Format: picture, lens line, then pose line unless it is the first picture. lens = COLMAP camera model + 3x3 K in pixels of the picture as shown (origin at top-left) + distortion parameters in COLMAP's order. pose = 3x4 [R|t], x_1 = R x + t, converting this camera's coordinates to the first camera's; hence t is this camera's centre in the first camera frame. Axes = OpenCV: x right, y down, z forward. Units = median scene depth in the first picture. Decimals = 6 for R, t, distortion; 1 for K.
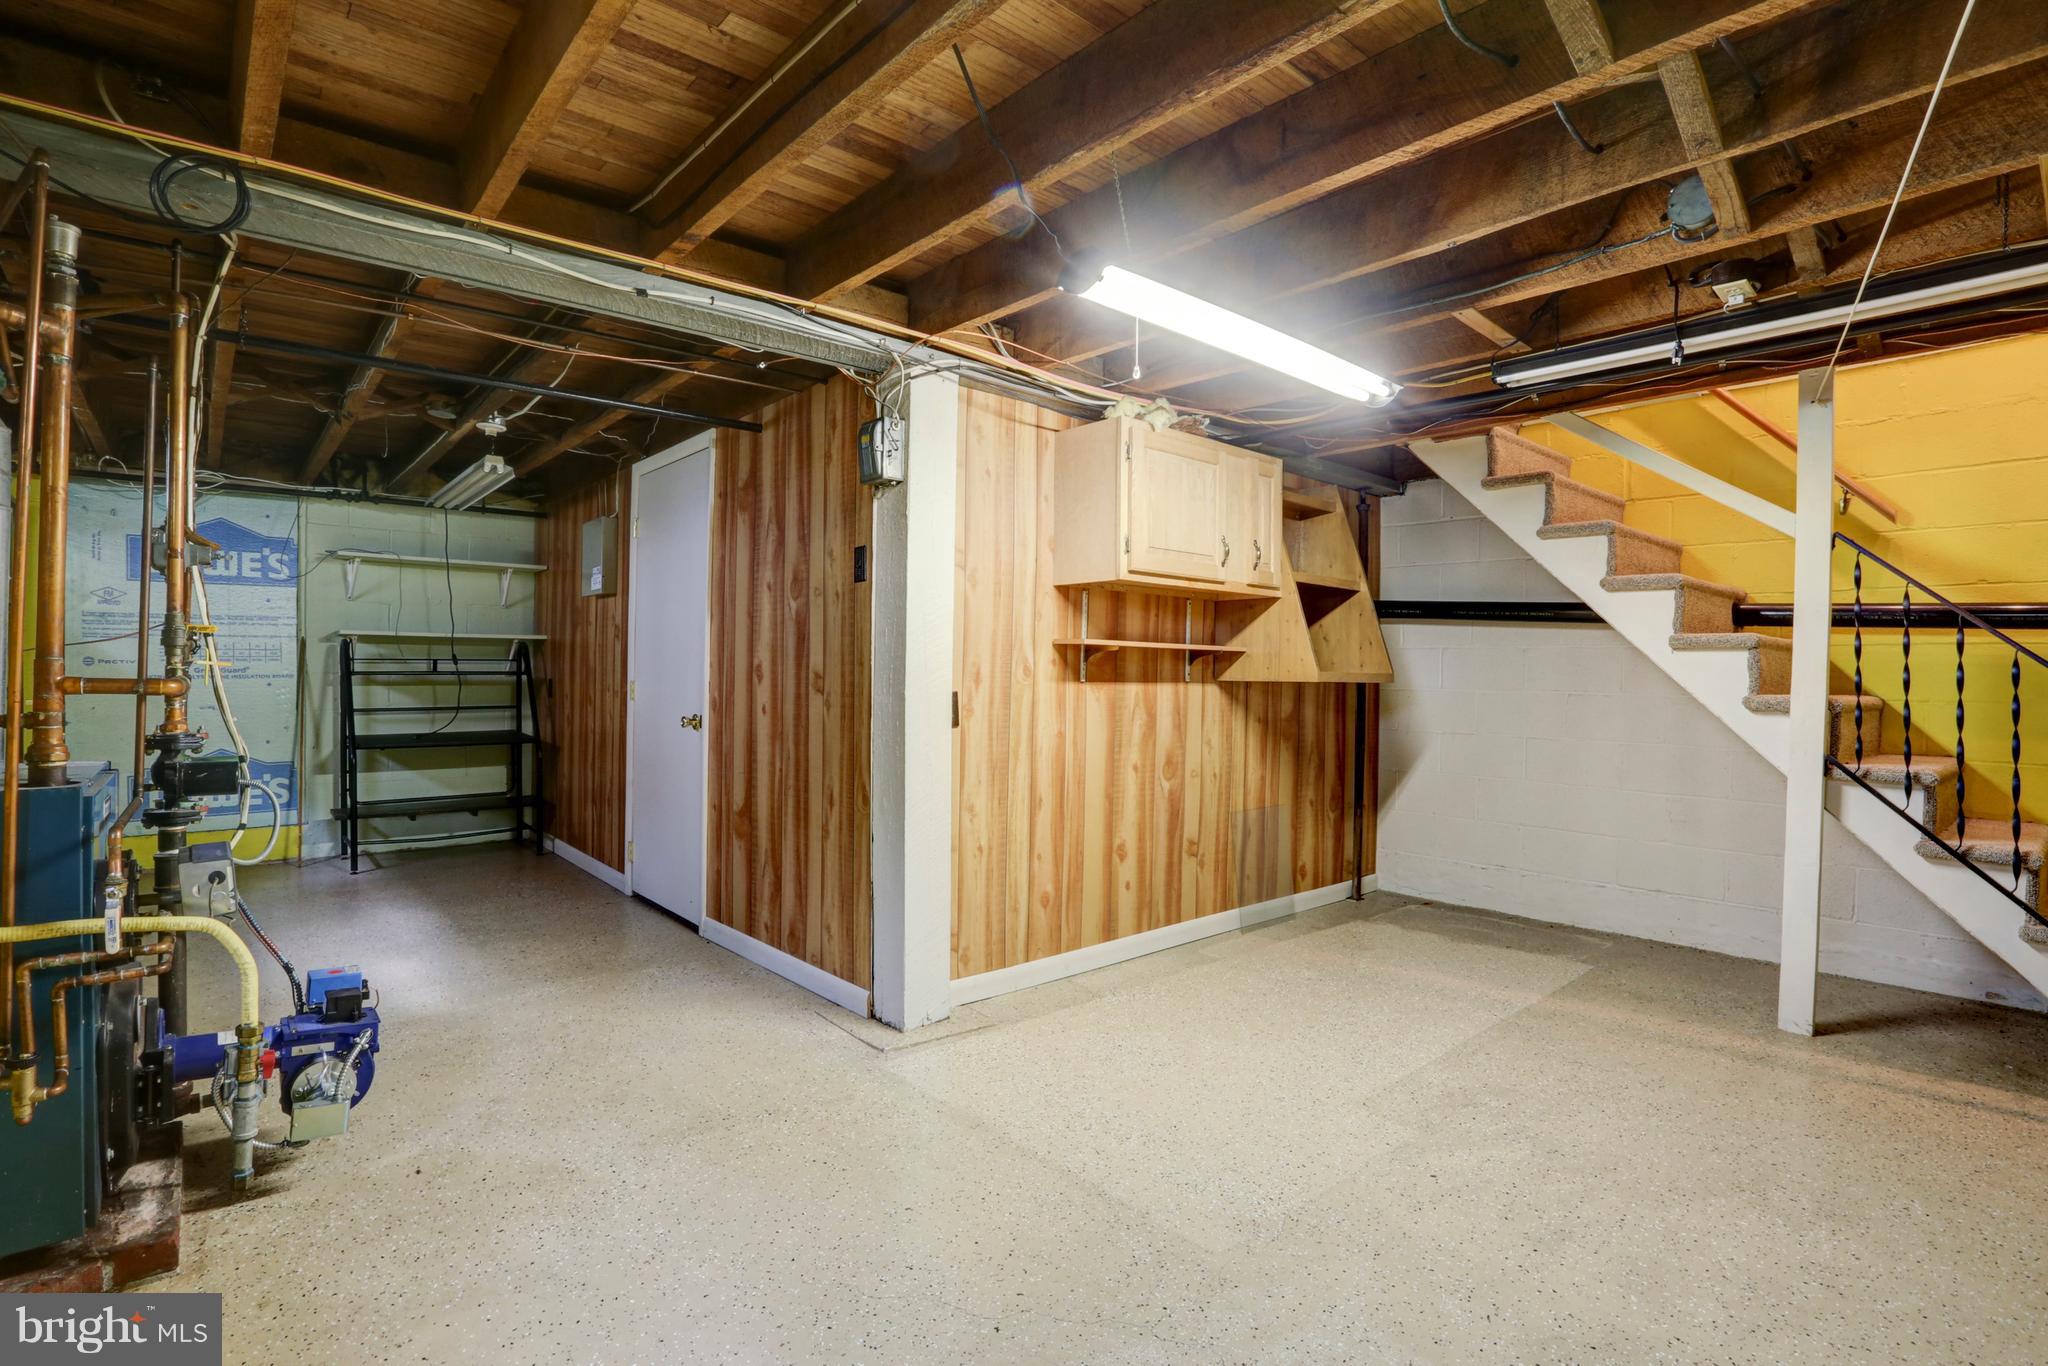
lens RADIAL K [[1000.4, 0, 1024.5], [0, 1000.4, 684.3], [0, 0, 1]] dist [-0.066470, 0.027349]
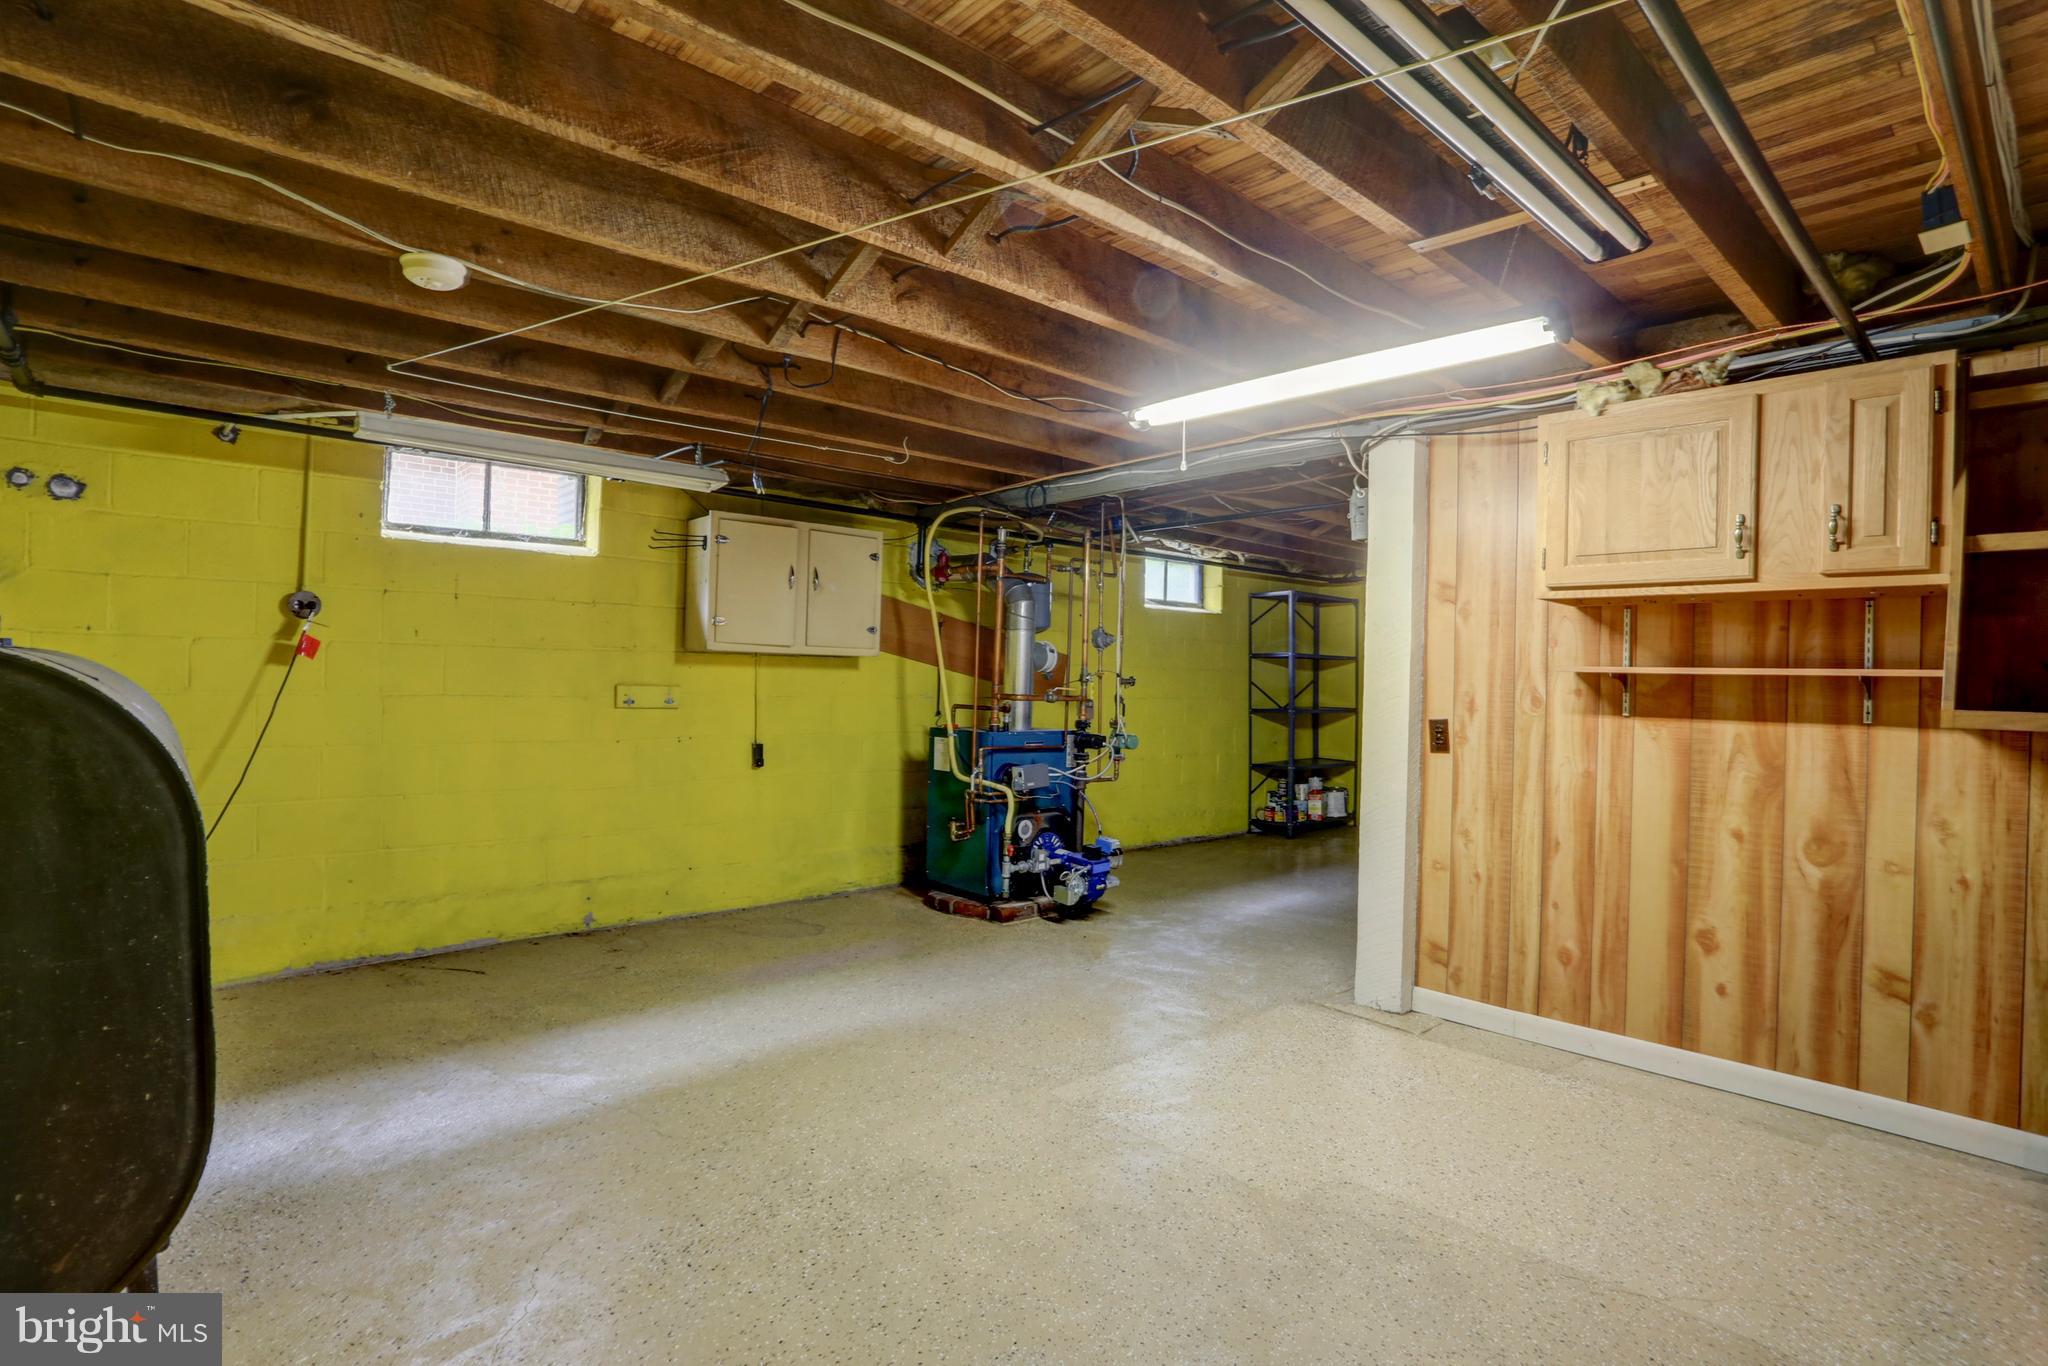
lens RADIAL K [[1000.4, 0, 1027.2], [0, 1000.4, 677.7], [0, 0, 1]] dist [-0.066470, 0.027349]
pose [[0.021904, -0.011412, -0.999695, 0.890975], [-0.031179, 0.999441, -0.012092, -0.009338], [0.999274, 0.031435, 0.021536, 0.485993]]
